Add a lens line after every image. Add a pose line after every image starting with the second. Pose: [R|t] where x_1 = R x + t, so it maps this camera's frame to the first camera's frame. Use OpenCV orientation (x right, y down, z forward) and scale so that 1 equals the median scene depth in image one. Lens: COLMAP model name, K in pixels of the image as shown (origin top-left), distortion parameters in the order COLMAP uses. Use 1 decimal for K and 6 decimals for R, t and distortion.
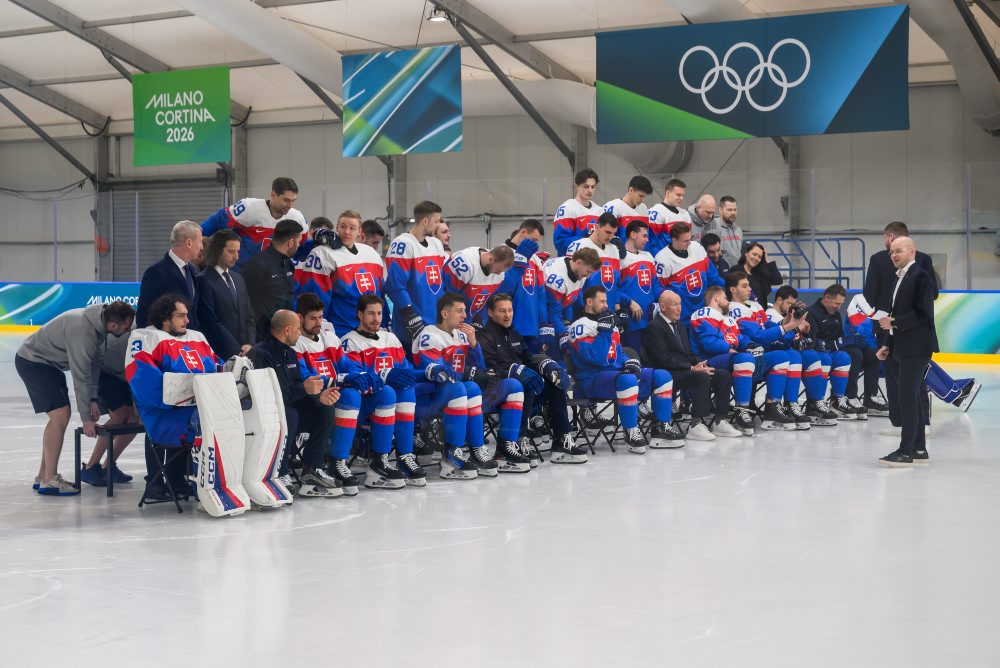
lens RADIAL K [[1924.5, 0, 500.0], [0, 1924.5, 334.0], [0, 0, 1]] dist [0.004544, 0.026826]
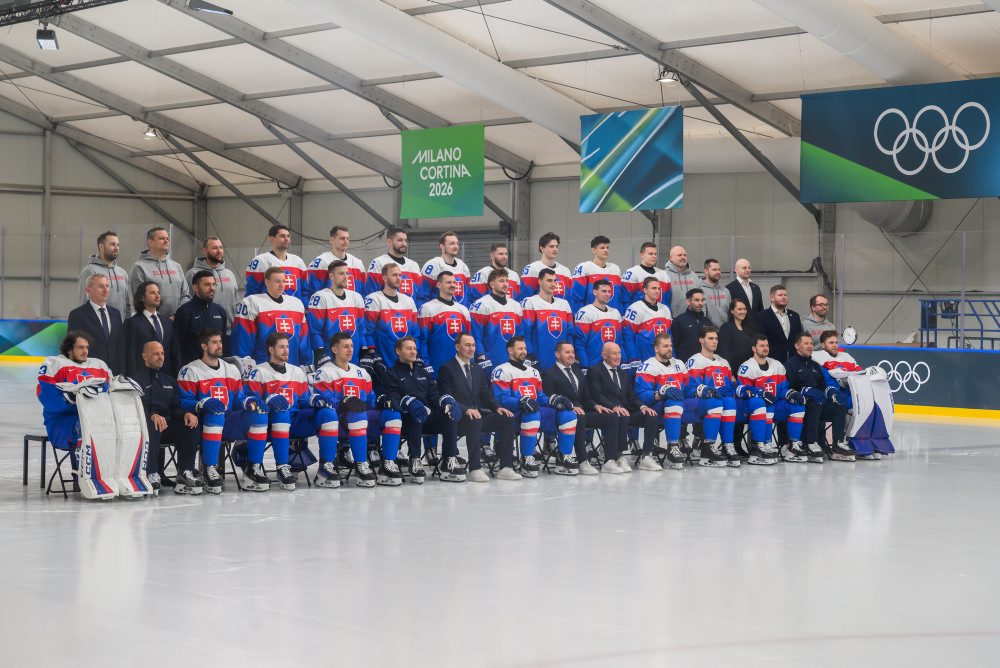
lens RADIAL K [[2012.5, 0, 500.0], [0, 2012.5, 334.0], [0, 0, 1]] dist [-0.014015, 0.261933]
pose [[0.980945, 0.021119, -0.193132, 0.101555], [-0.026618, 0.999309, -0.025924, 0.002418], [0.192451, 0.030571, 0.980830, -0.074859]]
